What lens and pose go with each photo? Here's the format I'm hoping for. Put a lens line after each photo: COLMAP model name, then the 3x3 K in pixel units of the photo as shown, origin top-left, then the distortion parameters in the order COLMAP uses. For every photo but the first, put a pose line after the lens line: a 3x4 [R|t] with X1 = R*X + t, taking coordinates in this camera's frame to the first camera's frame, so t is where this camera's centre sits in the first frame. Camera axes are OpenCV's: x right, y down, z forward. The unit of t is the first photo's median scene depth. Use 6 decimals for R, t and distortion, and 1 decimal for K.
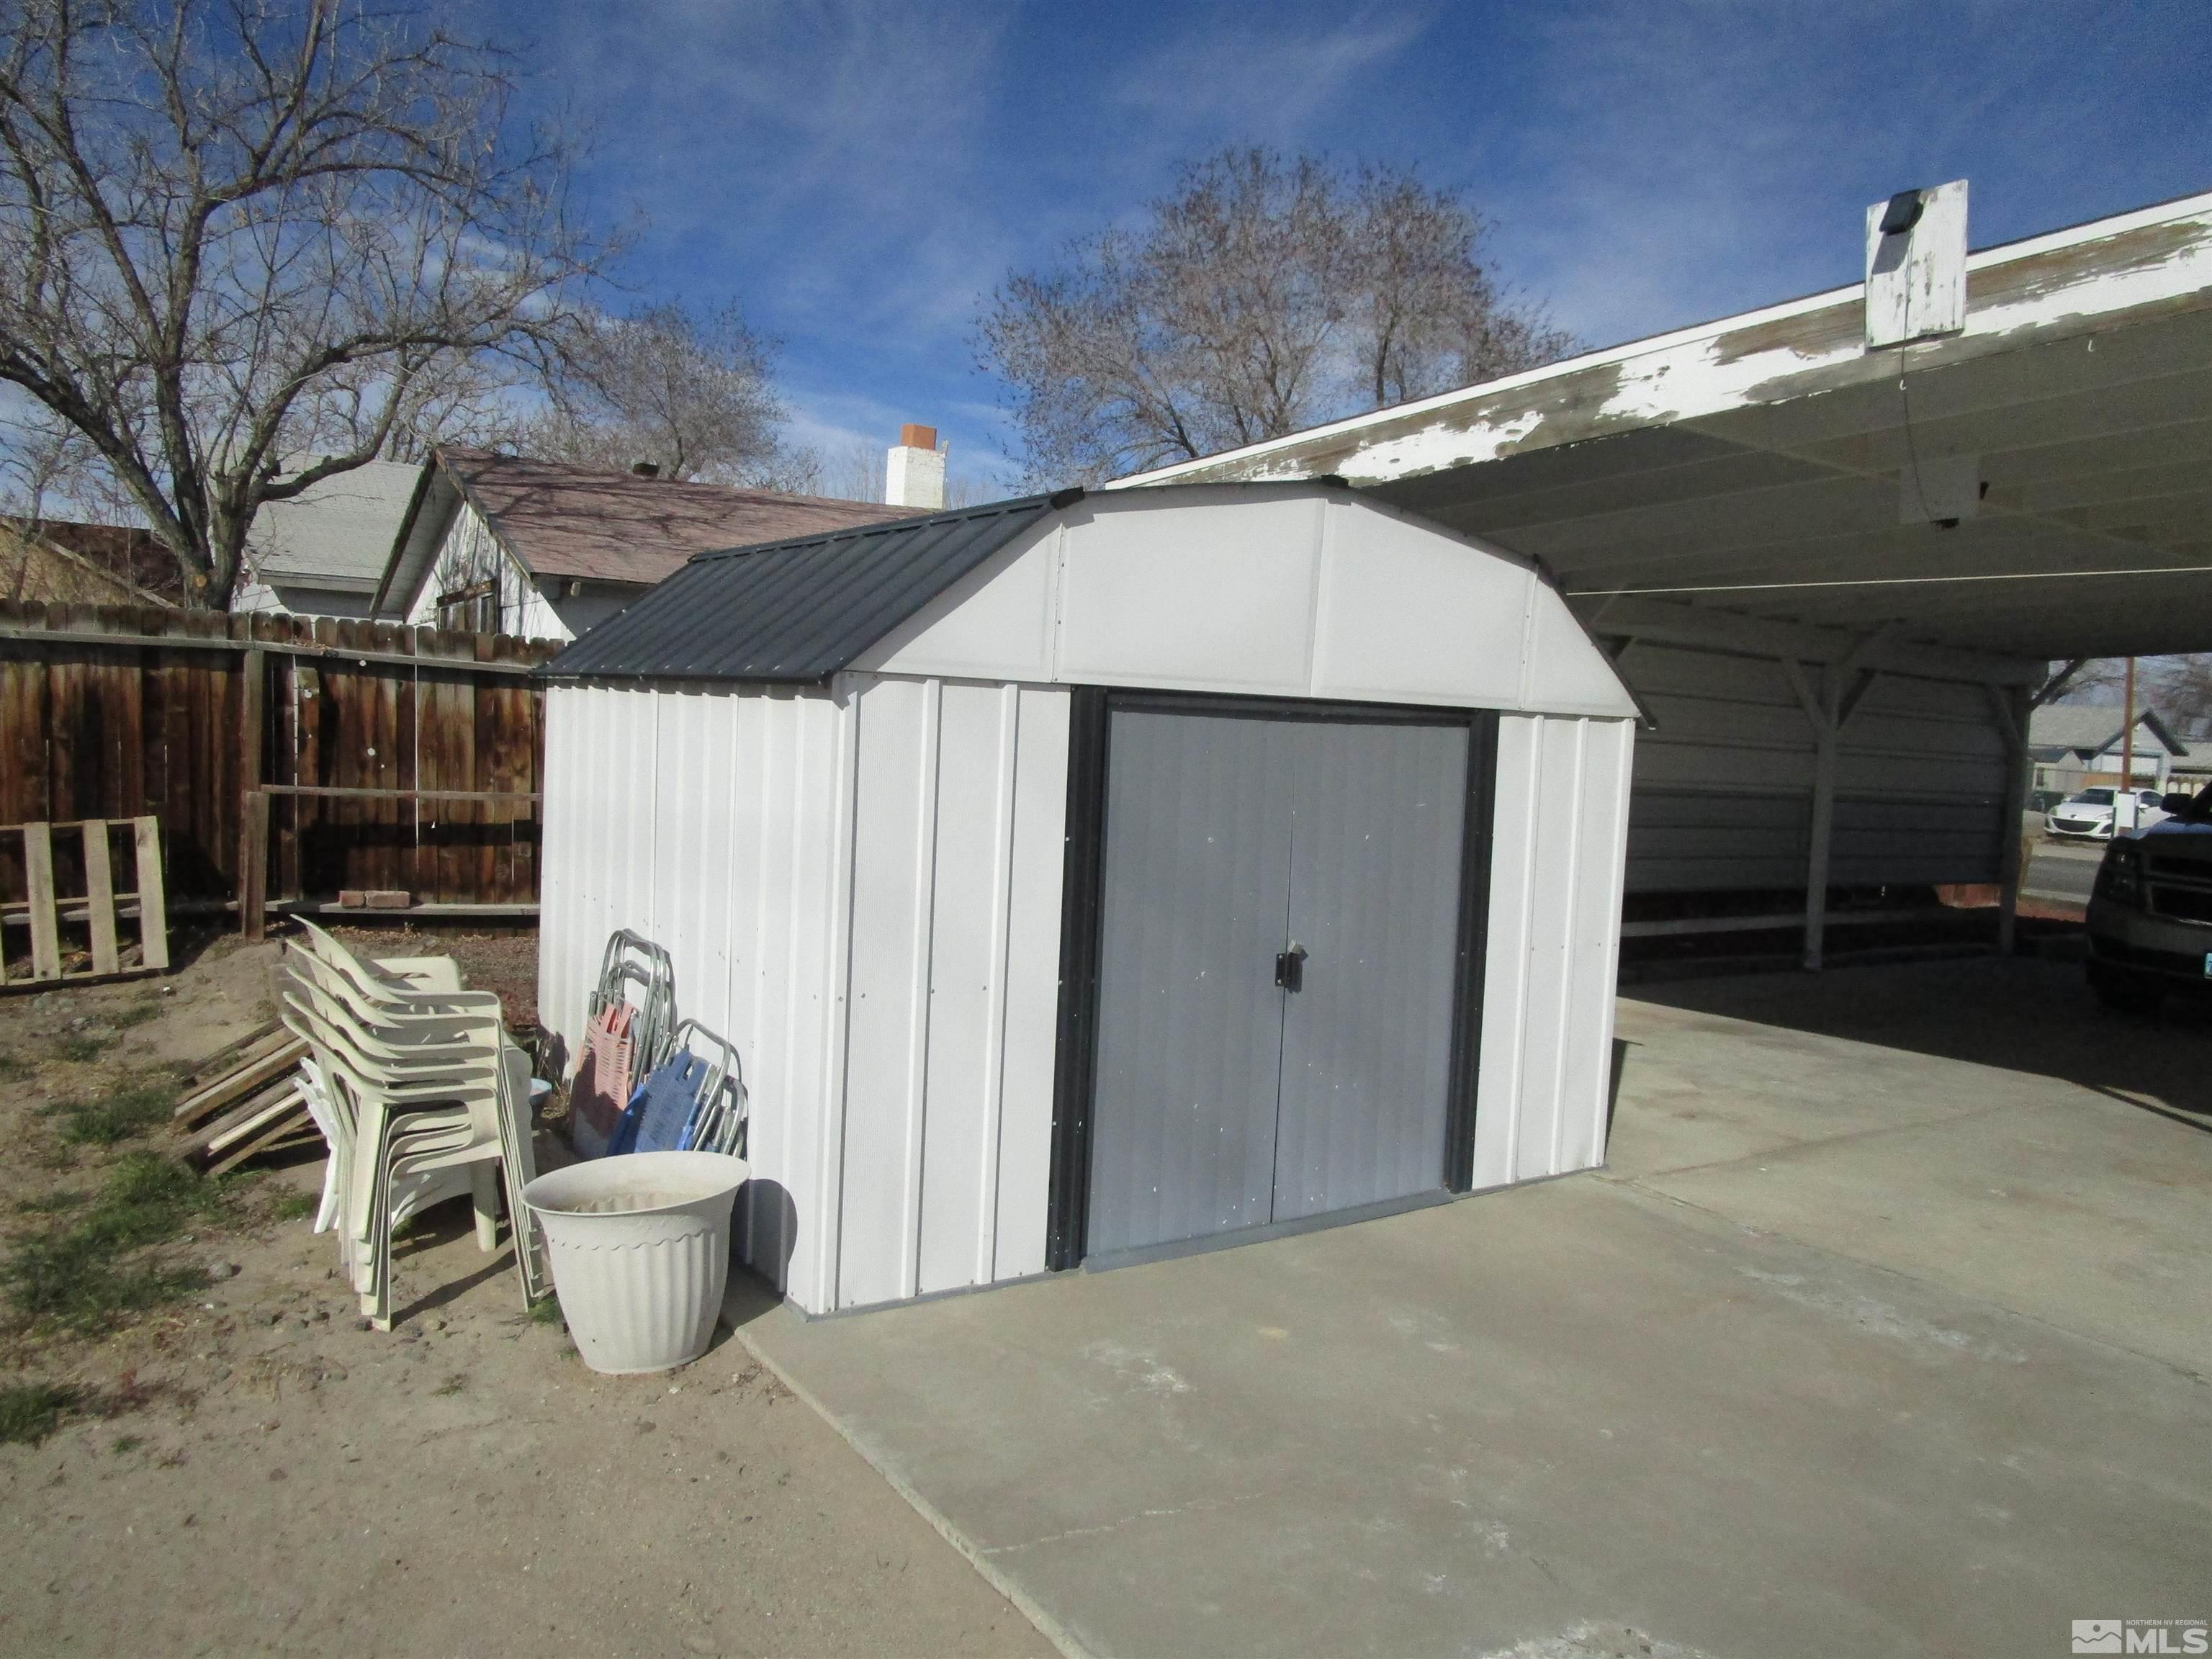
lens RADIAL K [[1586.5, 0, 1102.1], [0, 1586.5, 828.5], [0, 0, 1]] dist [-0.030815, 0.008757]
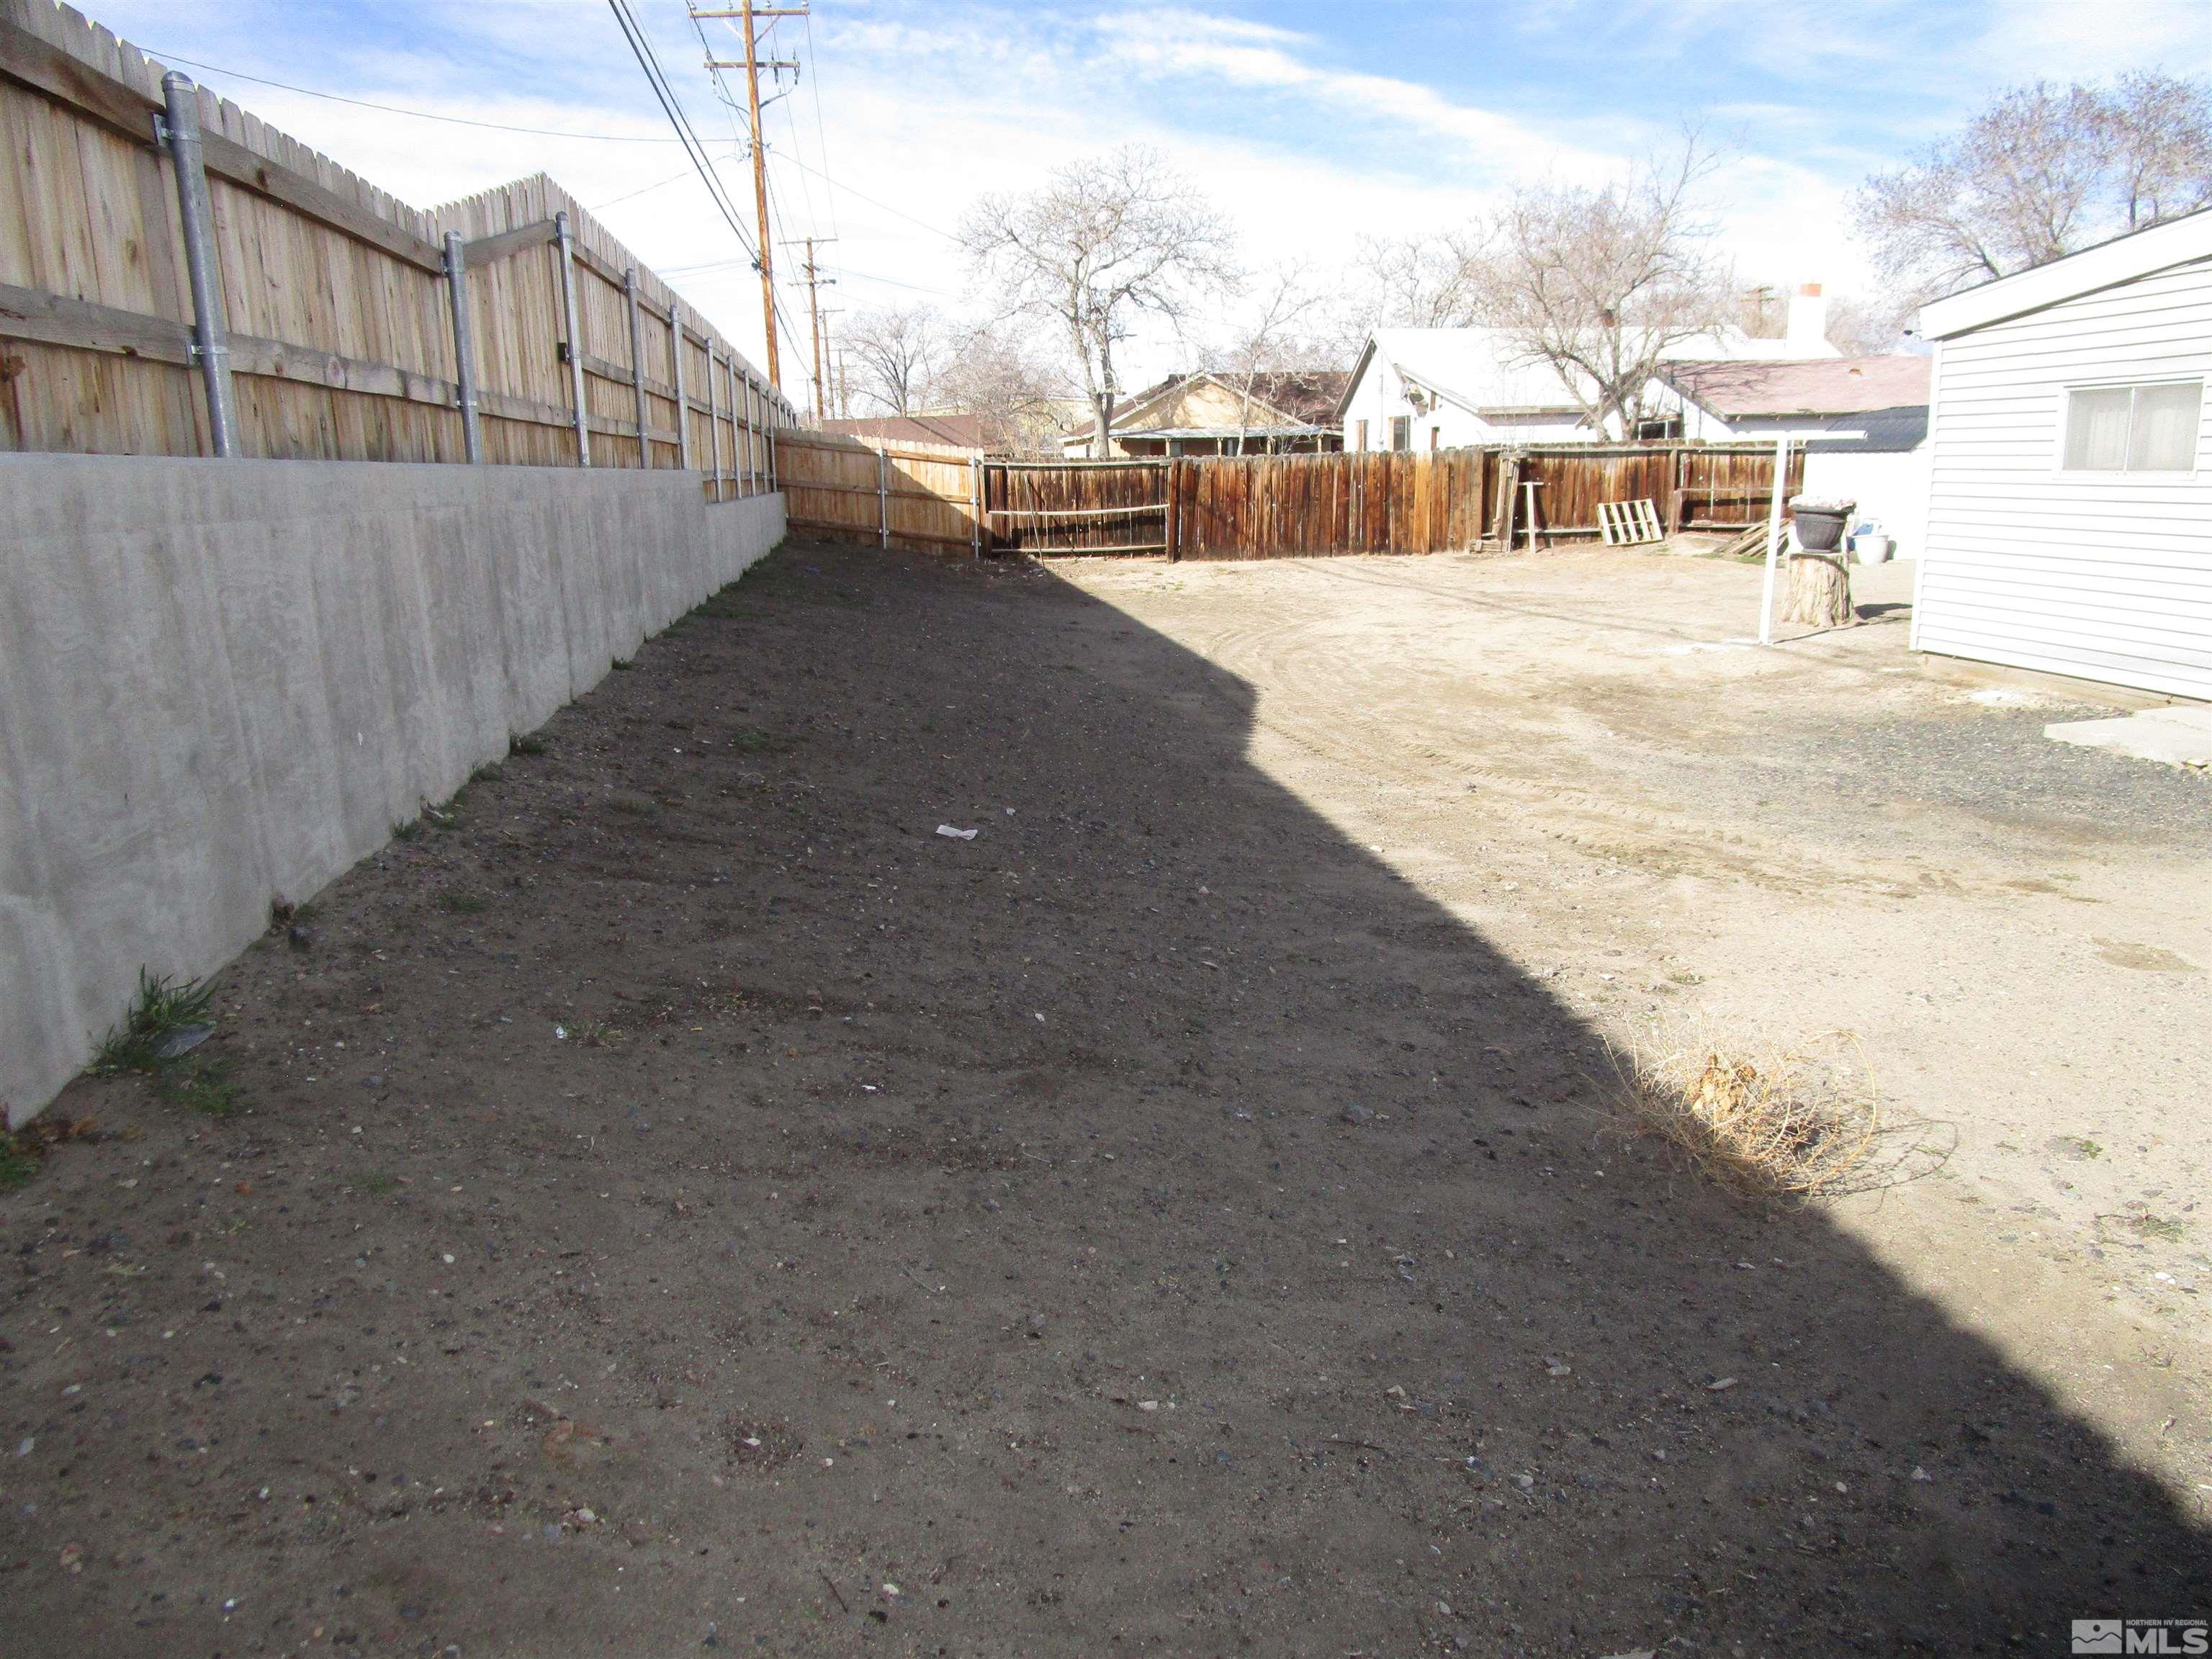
lens RADIAL K [[1554.7, 0, 1097.3], [0, 1554.7, 830.8], [0, 0, 1]] dist [-0.034340, 0.007403]
pose [[0.895470, 0.029637, -0.444134, -0.131897], [0.039486, 0.988558, 0.145578, 0.163682], [0.443367, -0.147898, 0.884054, -2.571463]]
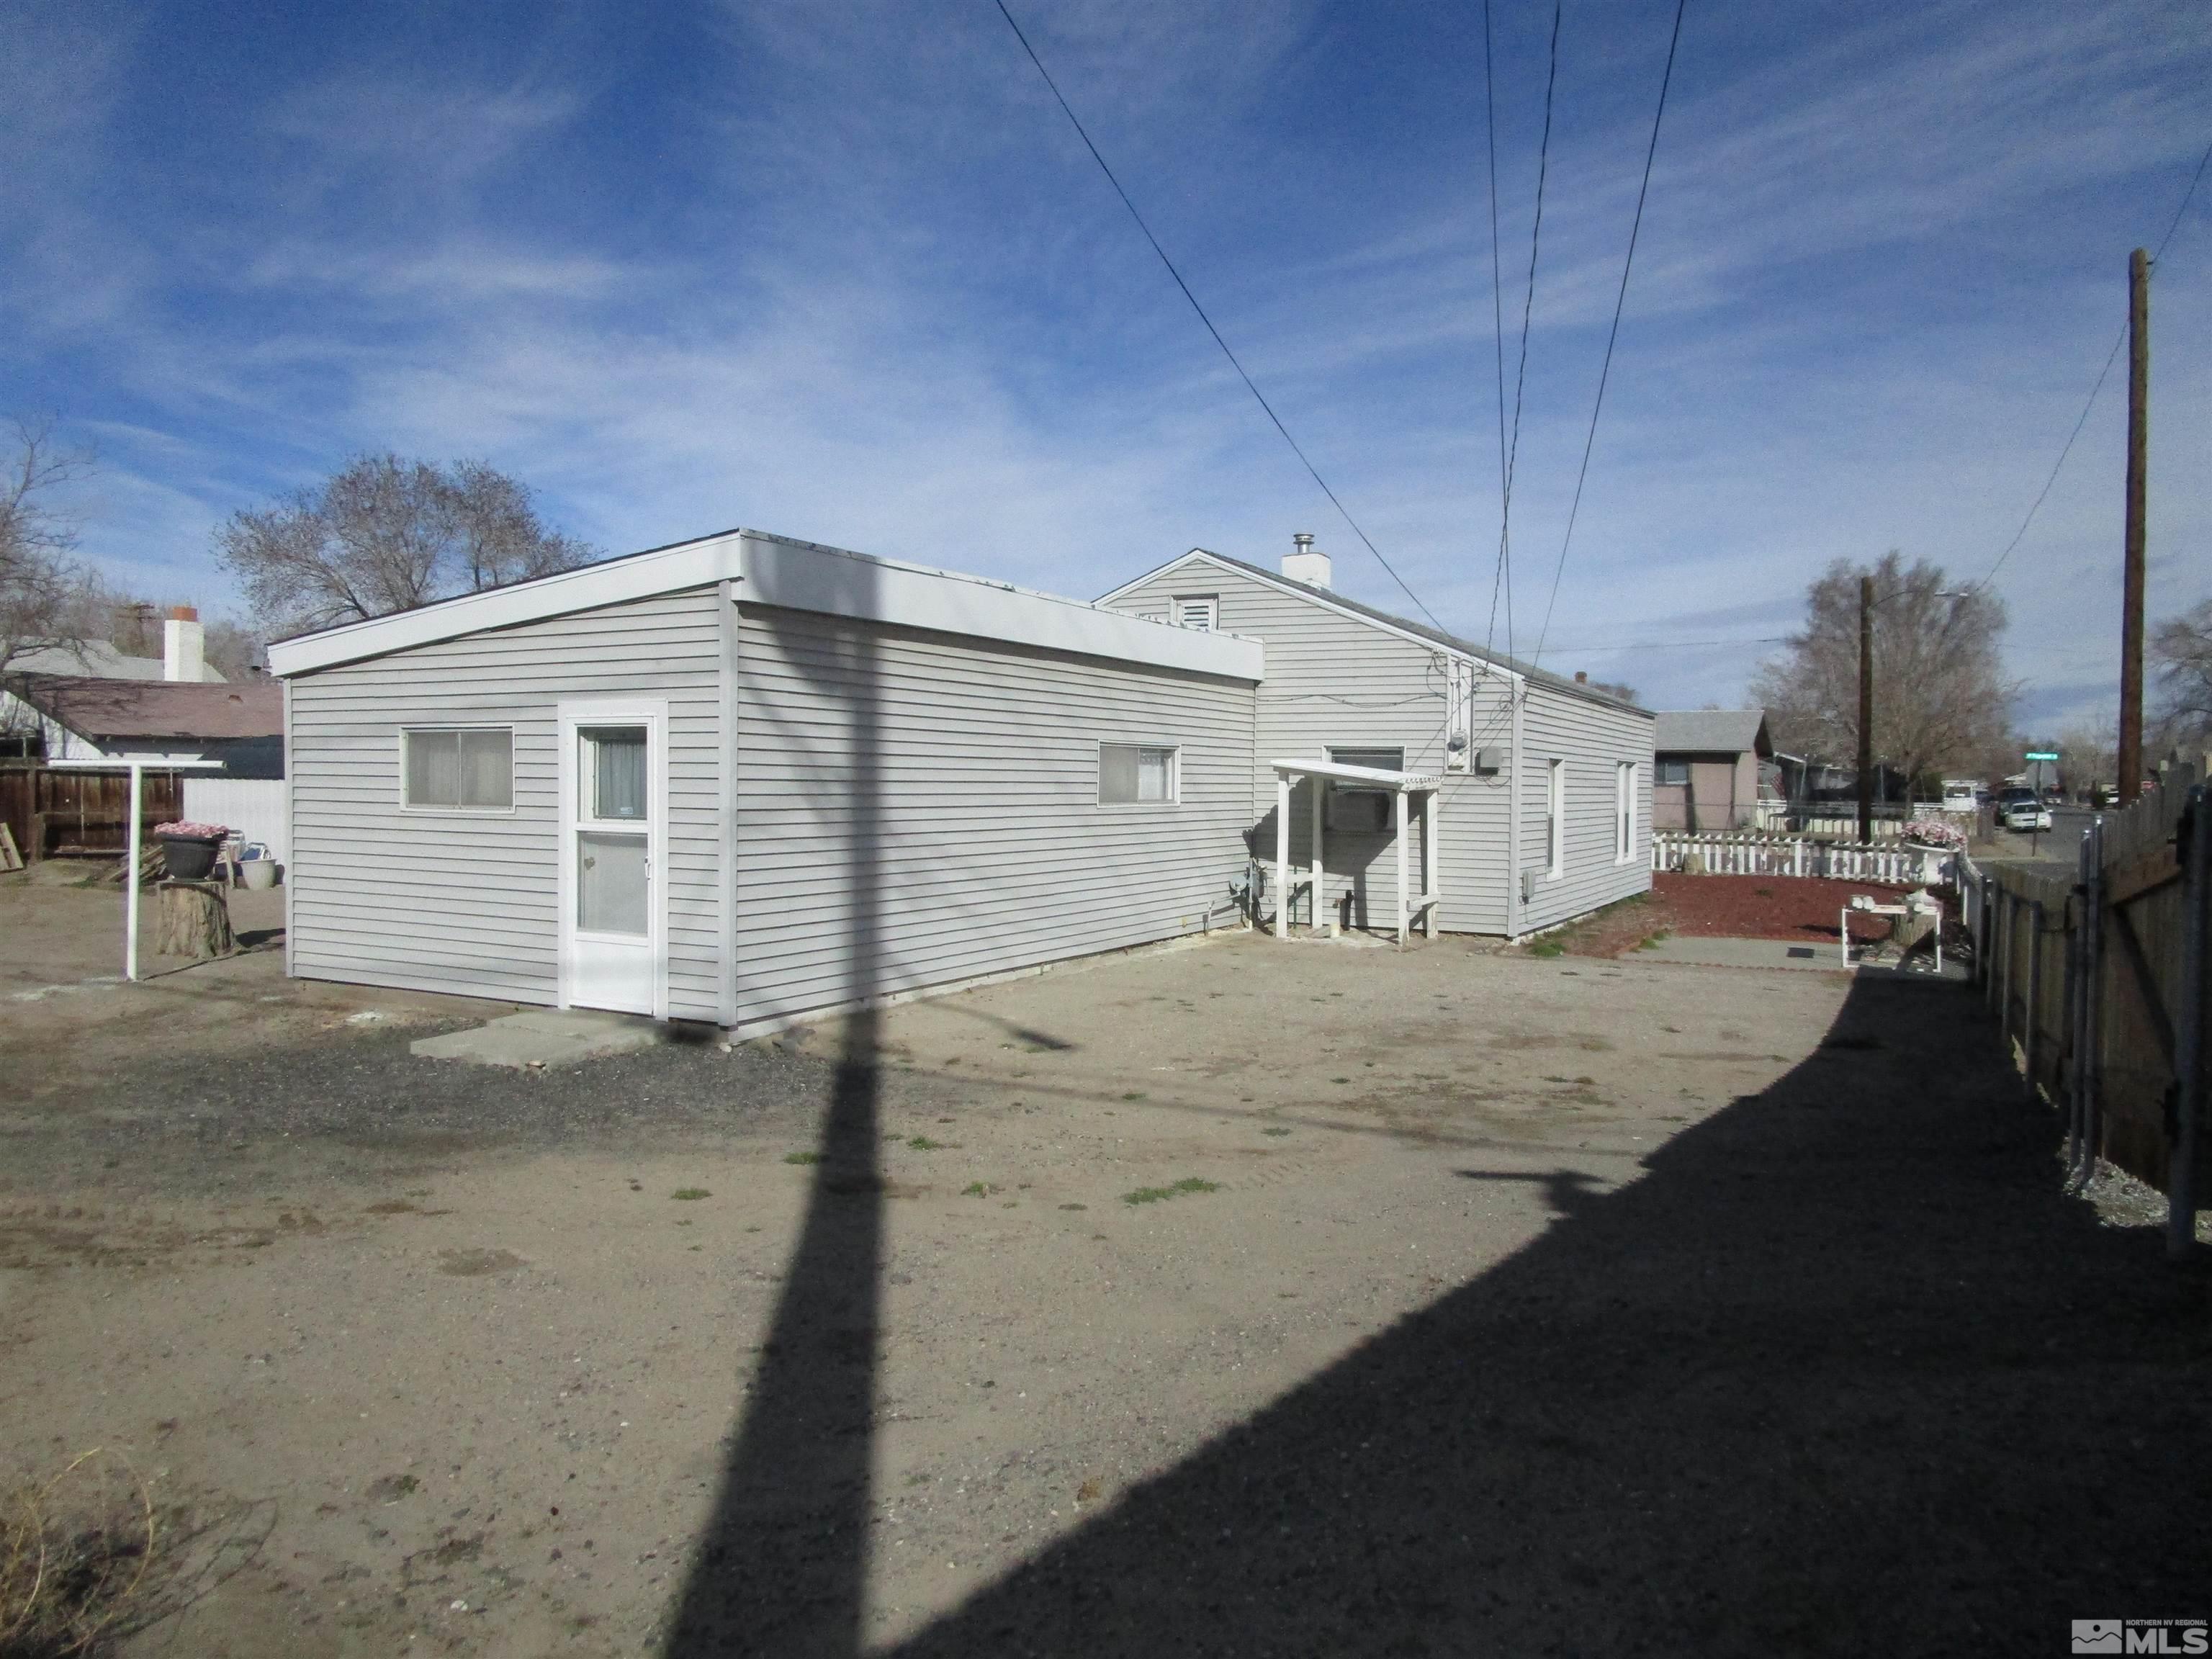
lens RADIAL K [[1554.7, 0, 1097.3], [0, 1554.7, 830.8], [0, 0, 1]] dist [-0.034340, 0.007403]
pose [[0.884618, -0.055667, 0.462982, -0.074370], [0.065124, 0.997867, -0.004453, 0.153561], [-0.461746, 0.034091, 0.886357, -2.557726]]
